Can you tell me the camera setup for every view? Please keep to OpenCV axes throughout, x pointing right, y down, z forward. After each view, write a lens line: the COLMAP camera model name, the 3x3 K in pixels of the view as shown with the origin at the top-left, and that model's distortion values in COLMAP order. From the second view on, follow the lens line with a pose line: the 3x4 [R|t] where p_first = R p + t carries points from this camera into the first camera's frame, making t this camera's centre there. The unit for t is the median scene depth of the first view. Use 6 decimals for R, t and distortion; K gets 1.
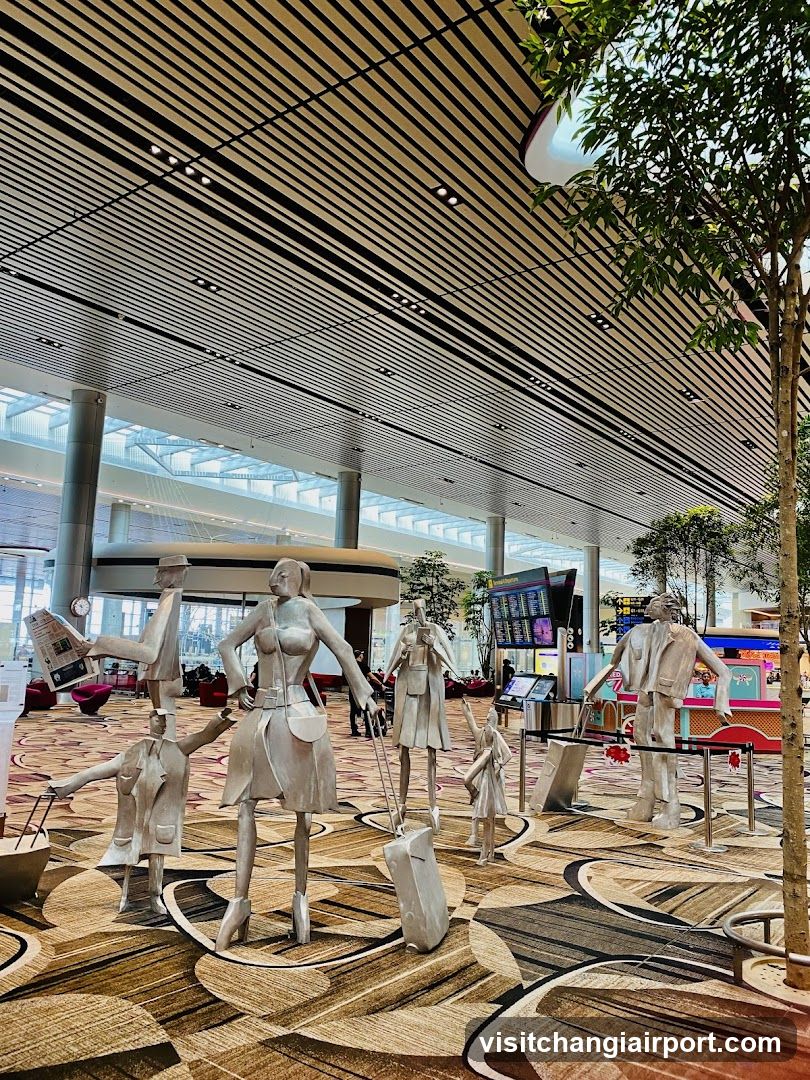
lens RADIAL K [[819.6, 0, 405.0], [0, 819.6, 540.0], [0, 0, 1]] dist [-0.003790, -0.002727]
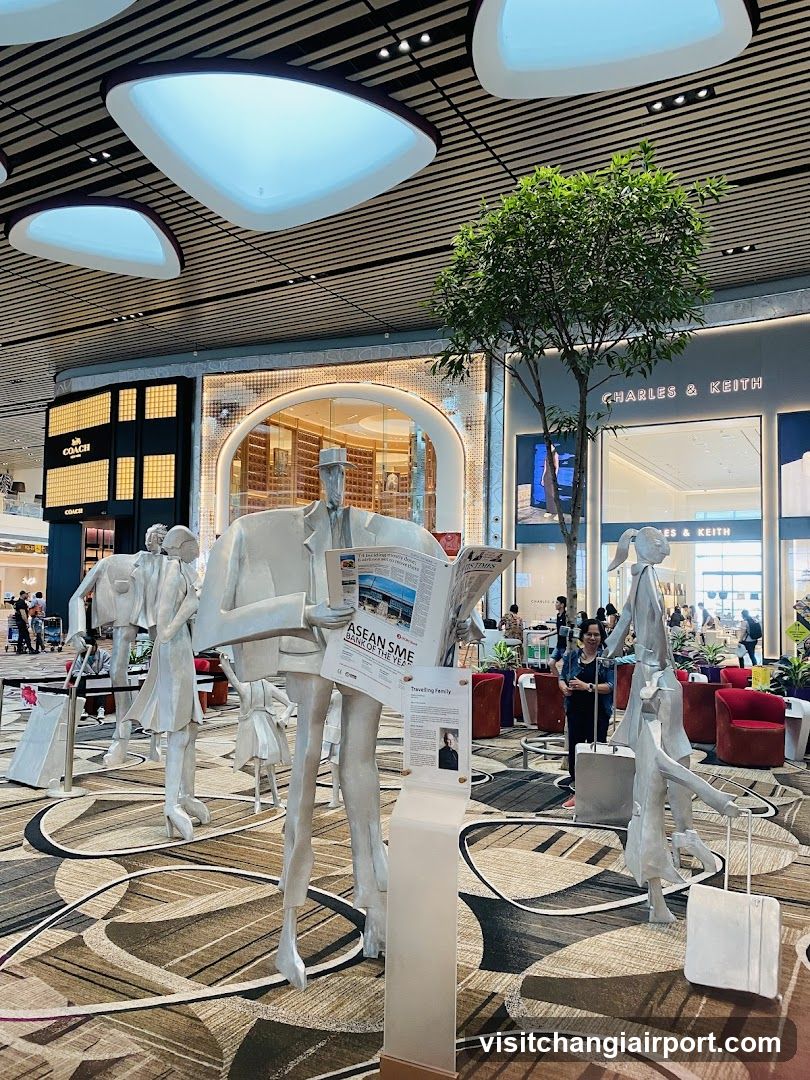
lens RADIAL K [[819.6, 0, 405.0], [0, 819.6, 540.0], [0, 0, 1]] dist [-0.003790, -0.002727]
pose [[-0.133552, 0.035545, 0.990404, -1.104605], [-0.170177, 0.983690, -0.058251, 0.156886], [-0.976321, -0.176324, -0.125325, 1.379141]]
